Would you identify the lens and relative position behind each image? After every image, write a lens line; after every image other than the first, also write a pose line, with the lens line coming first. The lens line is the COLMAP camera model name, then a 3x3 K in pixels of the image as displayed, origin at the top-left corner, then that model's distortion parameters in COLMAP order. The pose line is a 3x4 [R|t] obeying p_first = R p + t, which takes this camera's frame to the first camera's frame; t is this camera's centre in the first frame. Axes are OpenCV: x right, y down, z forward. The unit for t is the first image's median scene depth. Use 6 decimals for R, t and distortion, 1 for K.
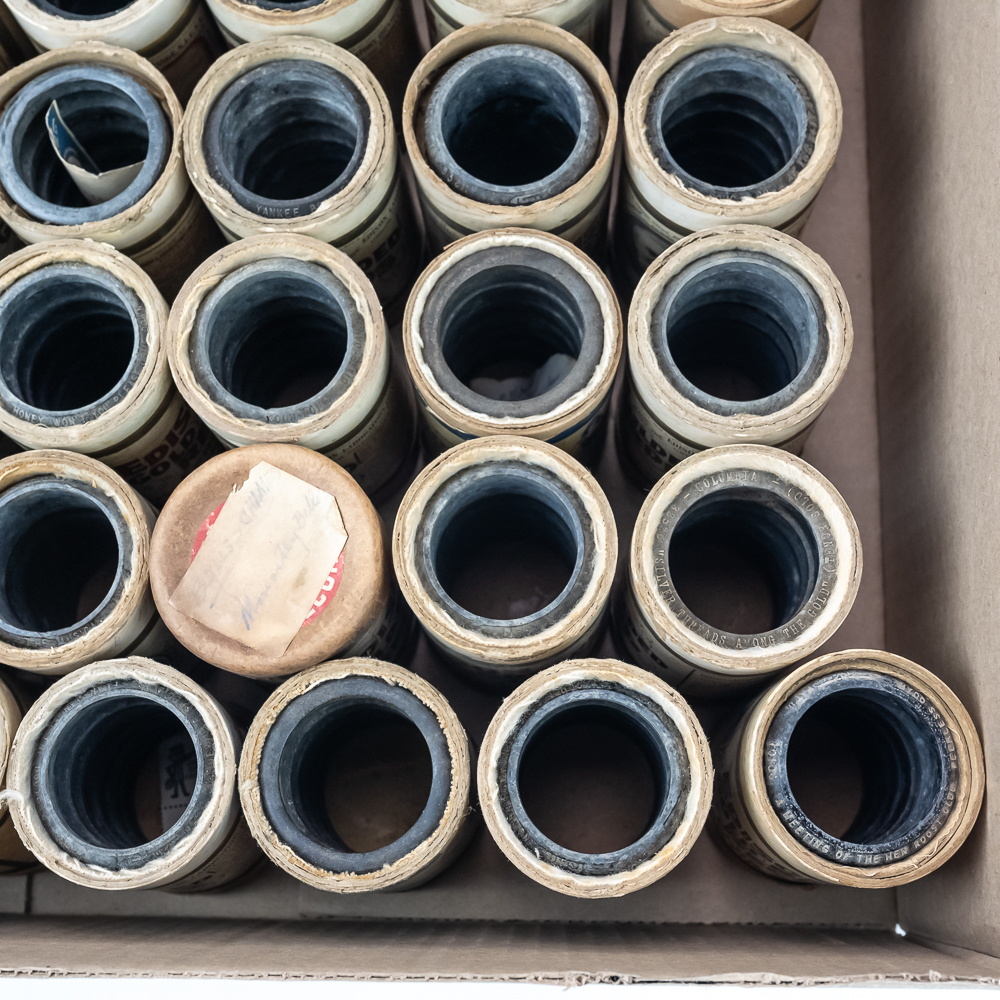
lens RADIAL K [[1487.6, 0, 500.0], [0, 1487.6, 500.0], [0, 0, 1]] dist [0.007531, 0.072260]
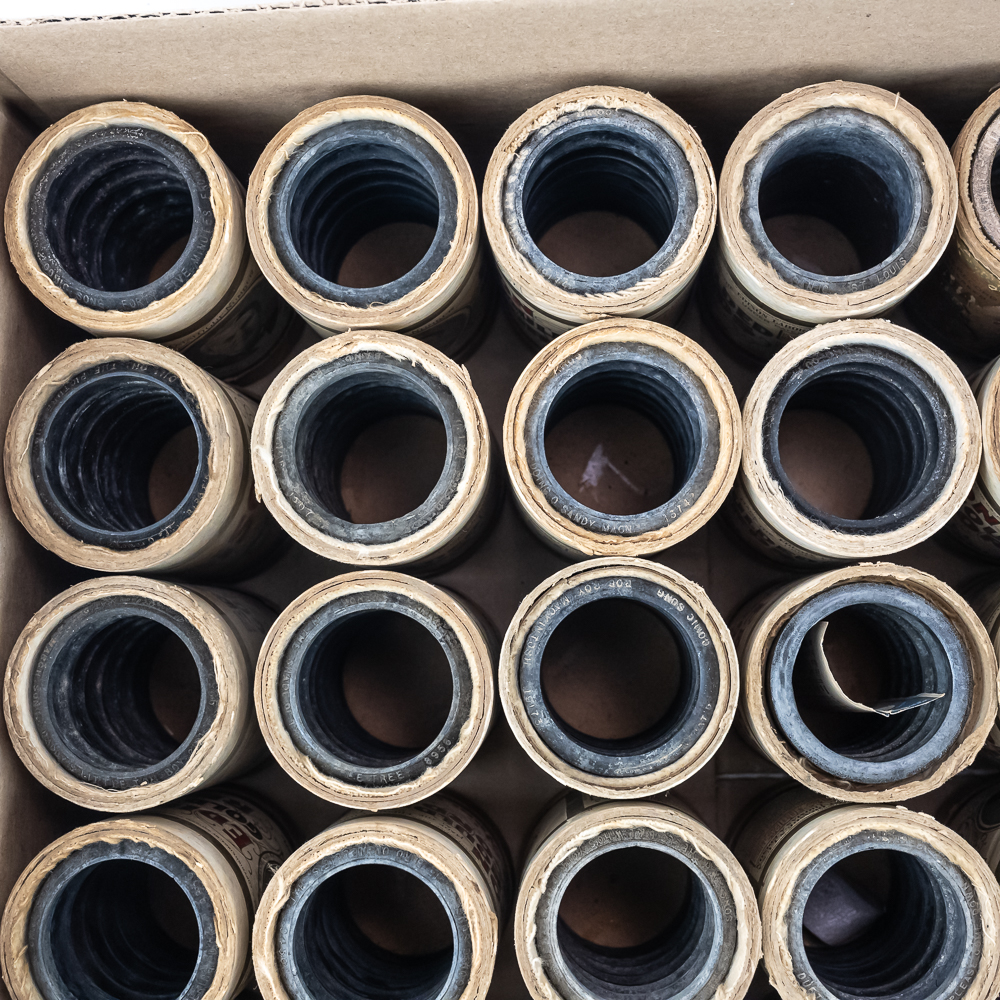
lens RADIAL K [[1487.6, 0, 500.0], [0, 1487.6, 500.0], [0, 0, 1]] dist [0.007531, 0.072260]
pose [[0.999399, -0.033535, 0.008821, -0.521364], [0.032257, 0.992448, 0.118353, -0.472136], [-0.012723, -0.117997, 0.992932, 0.159472]]
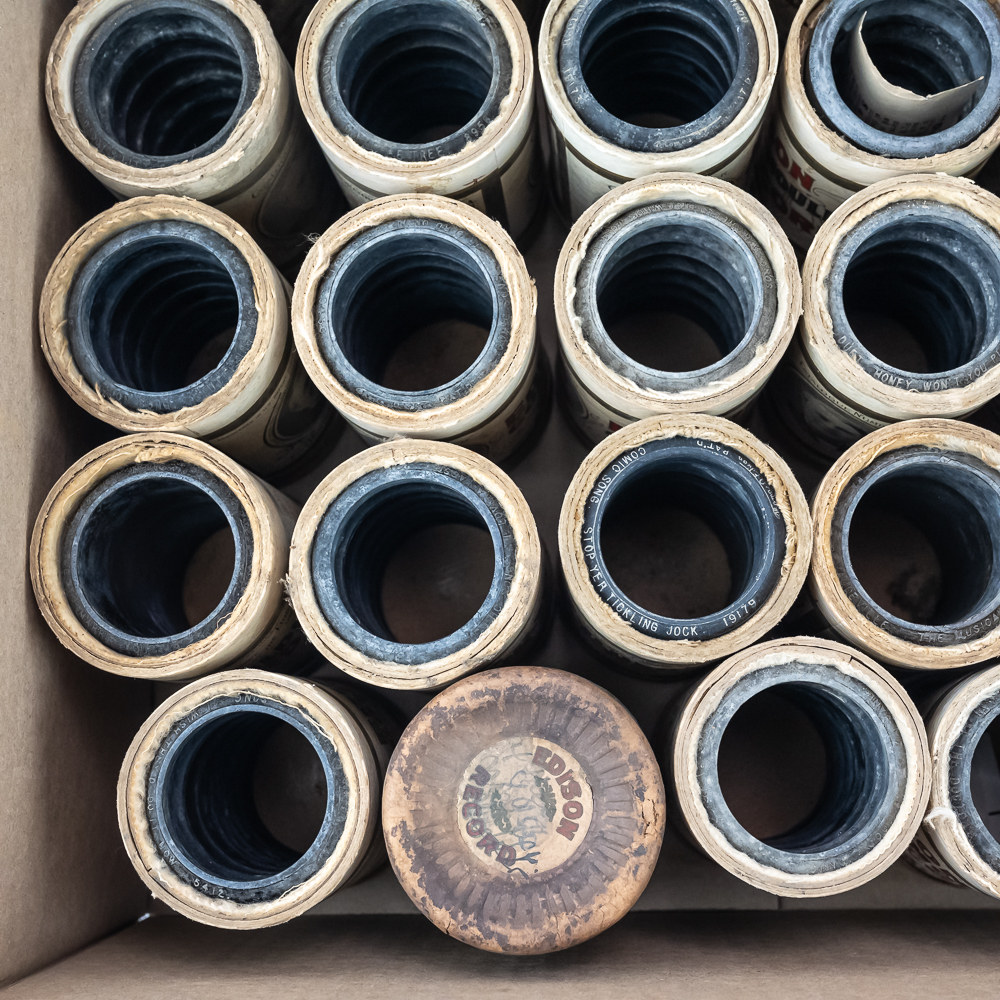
lens RADIAL K [[1560.0, 0, 545.2], [0, 1560.0, 470.9], [0, 0, 1]] dist [0.019059, 0.054344]
pose [[0.999458, -0.032499, 0.005206, -0.526932], [0.032131, 0.997699, 0.059695, -0.064212], [-0.007134, -0.059496, 0.998203, 0.077481]]
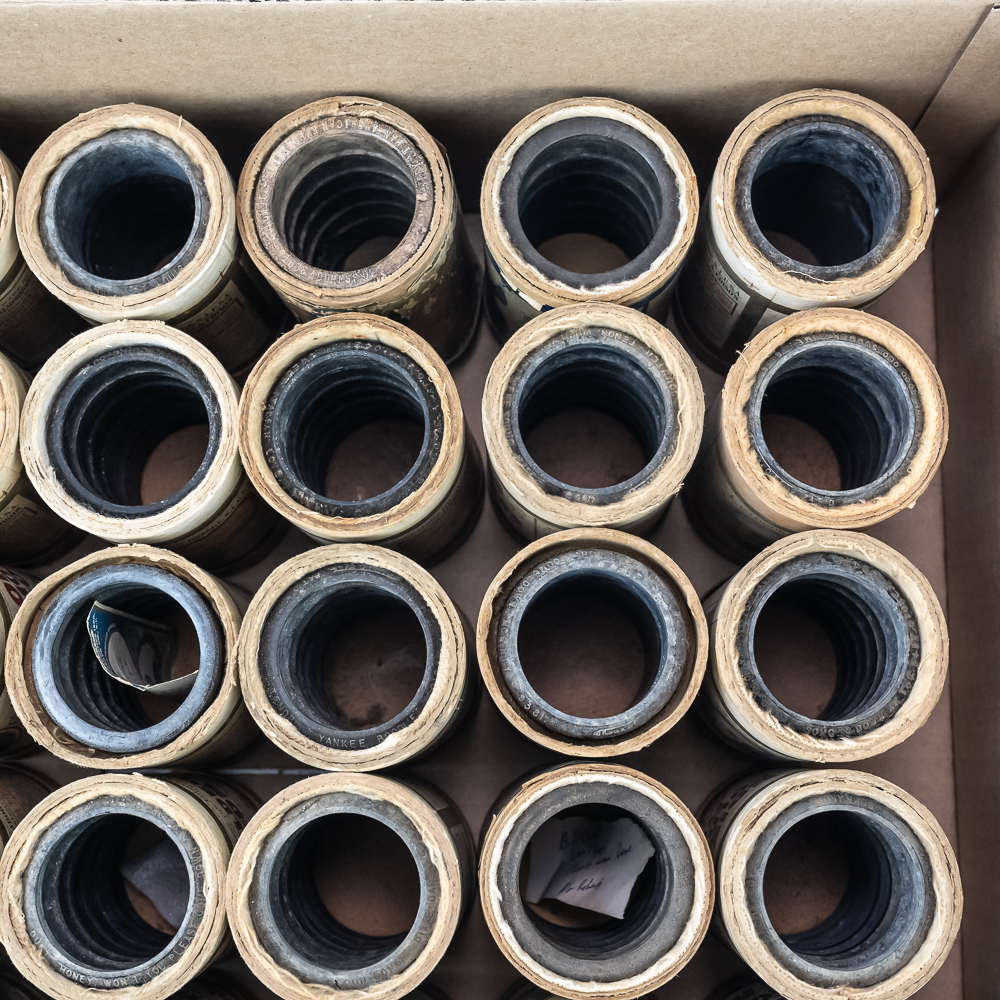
lens RADIAL K [[1487.6, 0, 500.0], [0, 1487.6, 500.0], [0, 0, 1]] dist [0.007531, 0.072260]
pose [[0.999640, -0.003297, 0.026642, -0.076258], [0.001881, 0.998593, 0.052994, -0.399961], [-0.026780, -0.052925, 0.998239, 0.079706]]
